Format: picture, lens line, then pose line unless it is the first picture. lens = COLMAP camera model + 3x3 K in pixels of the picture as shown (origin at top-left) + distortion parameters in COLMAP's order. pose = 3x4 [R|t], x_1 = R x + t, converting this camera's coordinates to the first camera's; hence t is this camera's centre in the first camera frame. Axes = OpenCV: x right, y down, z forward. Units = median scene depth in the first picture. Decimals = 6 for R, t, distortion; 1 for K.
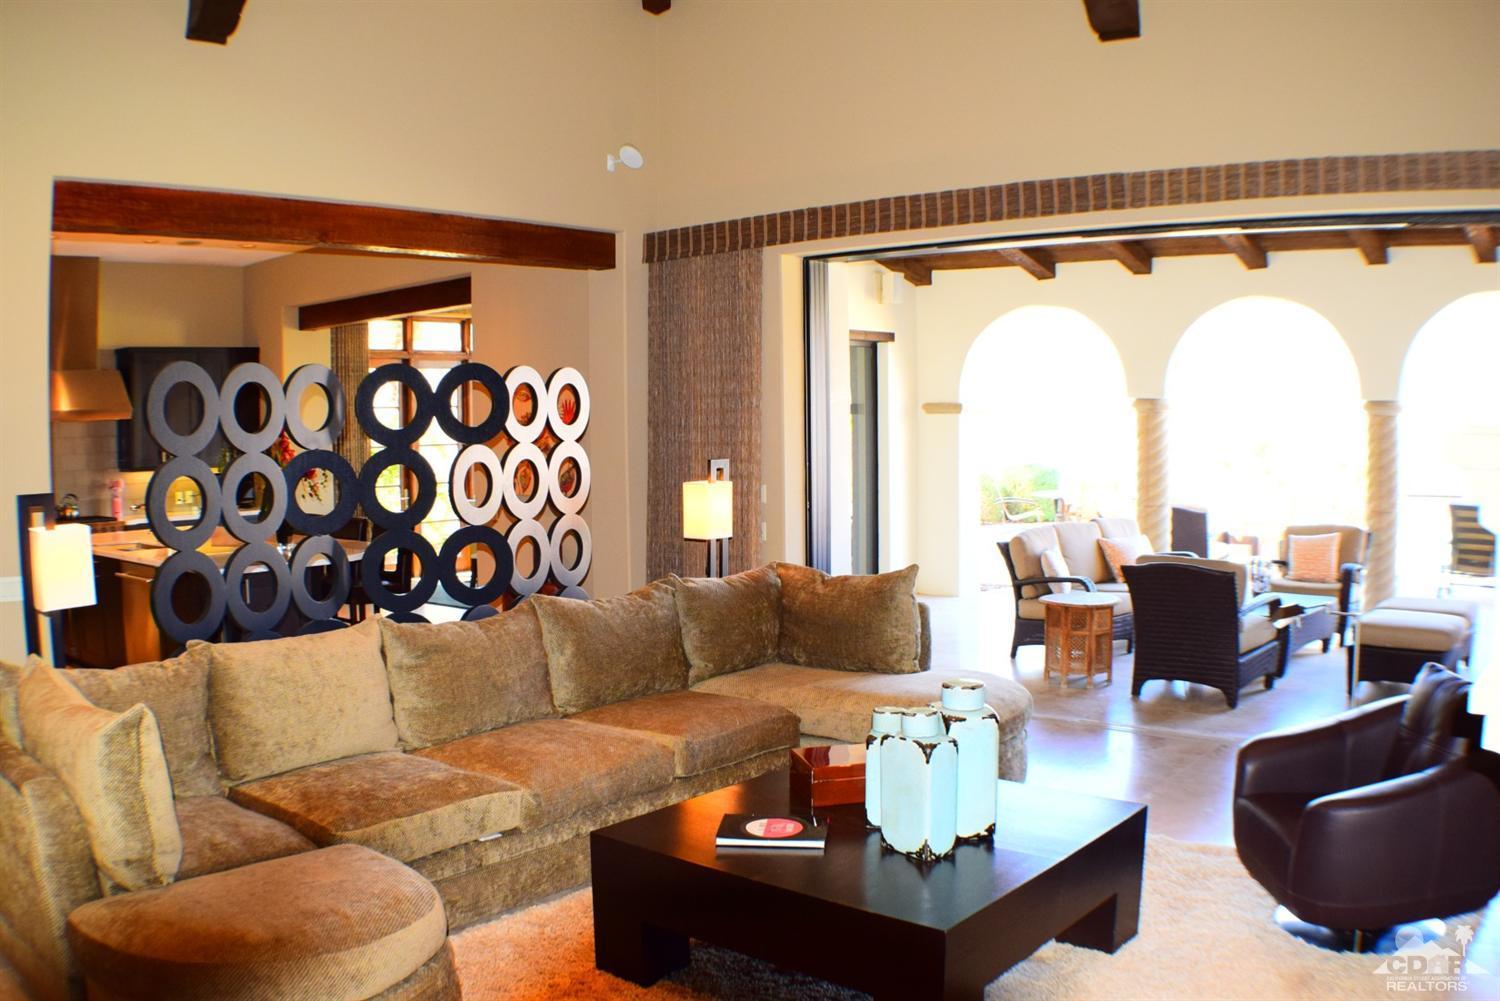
lens RADIAL K [[1282.1, 0, 750.0], [0, 1282.1, 500.5], [0, 0, 1]] dist [-0.307433, 0.078012]
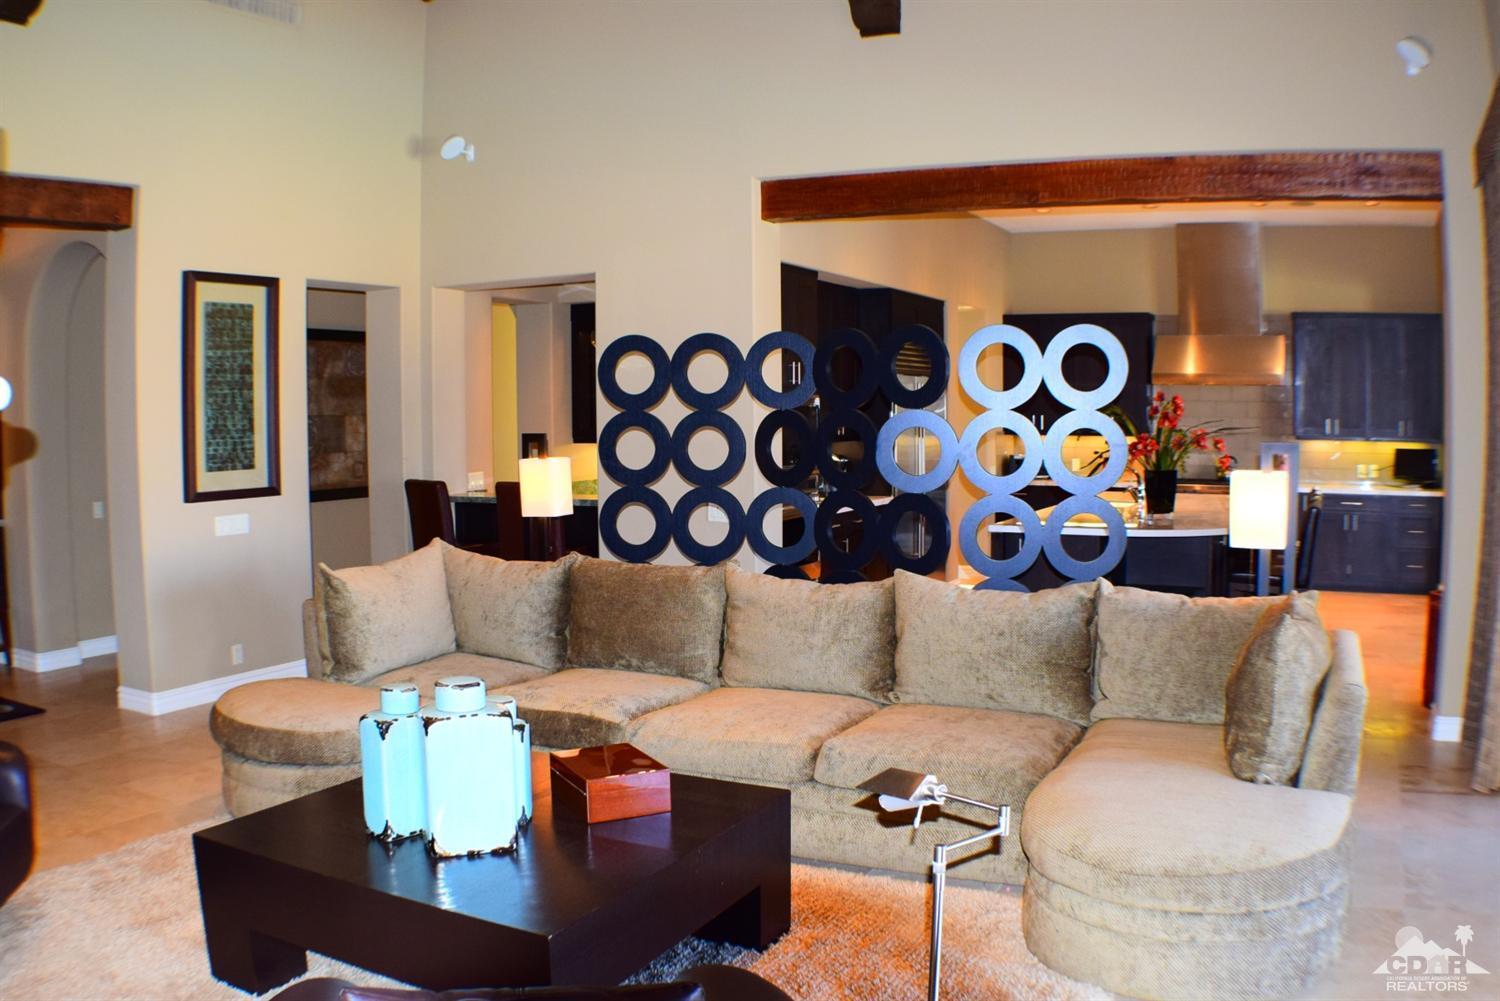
lens RADIAL K [[1295.6, 0, 750.0], [0, 1295.6, 500.5], [0, 0, 1]] dist [-0.319299, 0.128389]
pose [[0.224679, 0.088185, -0.970434, 0.815121], [-0.059140, 0.995295, 0.076752, -0.050604], [0.972637, 0.040147, 0.228837, 0.751453]]
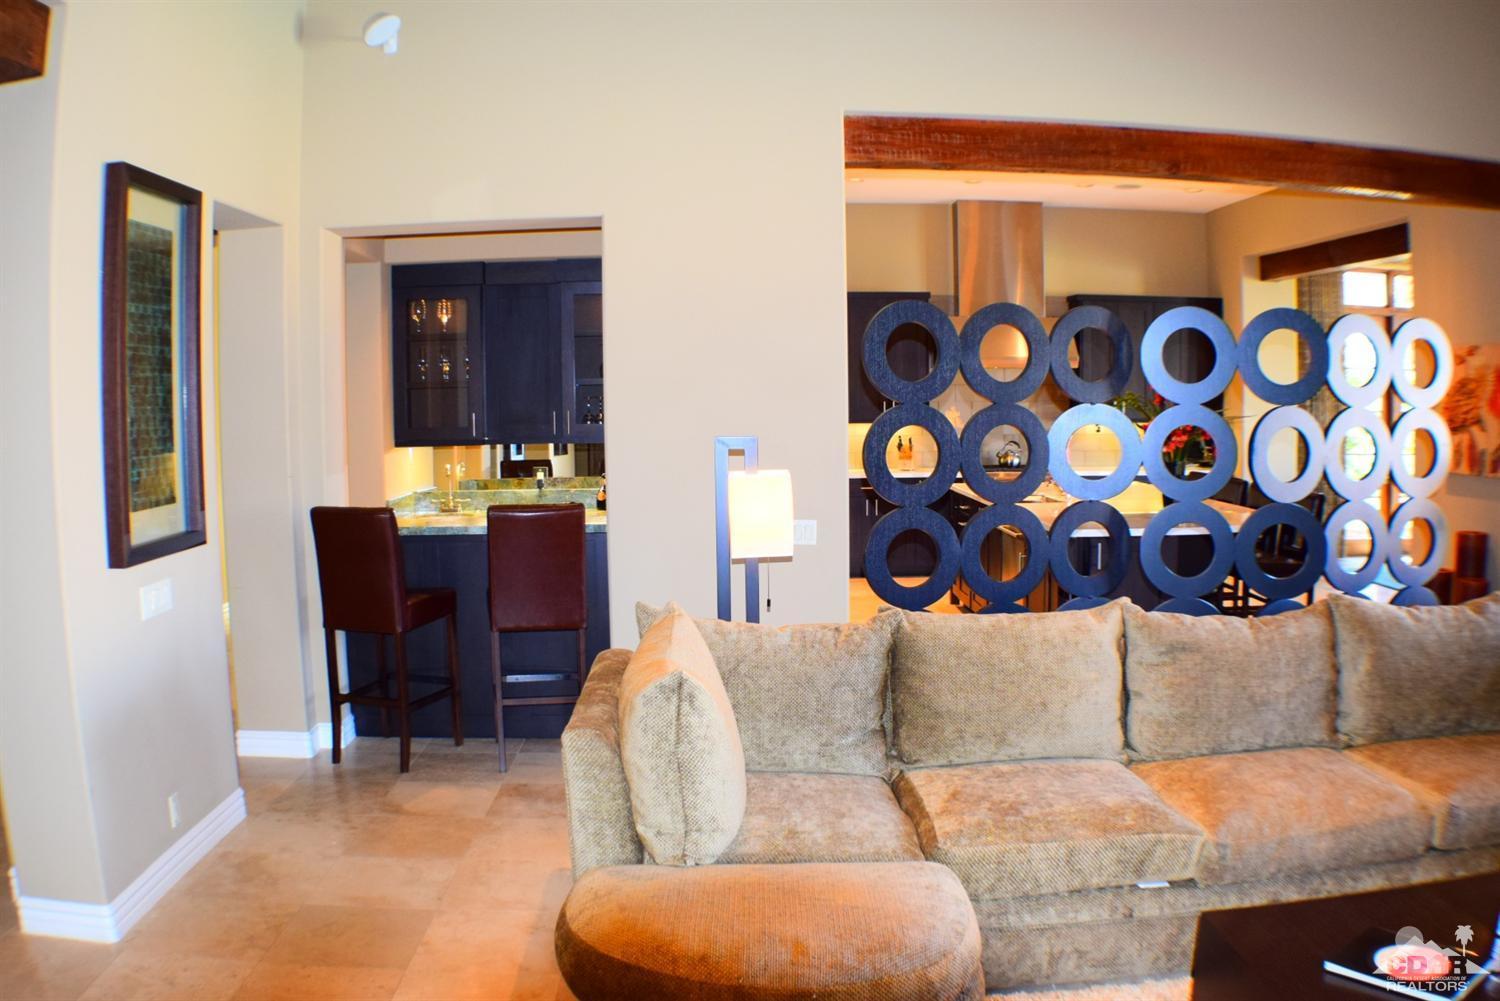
lens RADIAL K [[1282.1, 0, 750.0], [0, 1282.1, 500.5], [0, 0, 1]] dist [-0.307433, 0.078012]
pose [[0.668868, 0.076182, -0.739467, 0.157212], [-0.050259, 0.997093, 0.057263, -0.011675], [0.741680, -0.001136, 0.670753, 0.235066]]
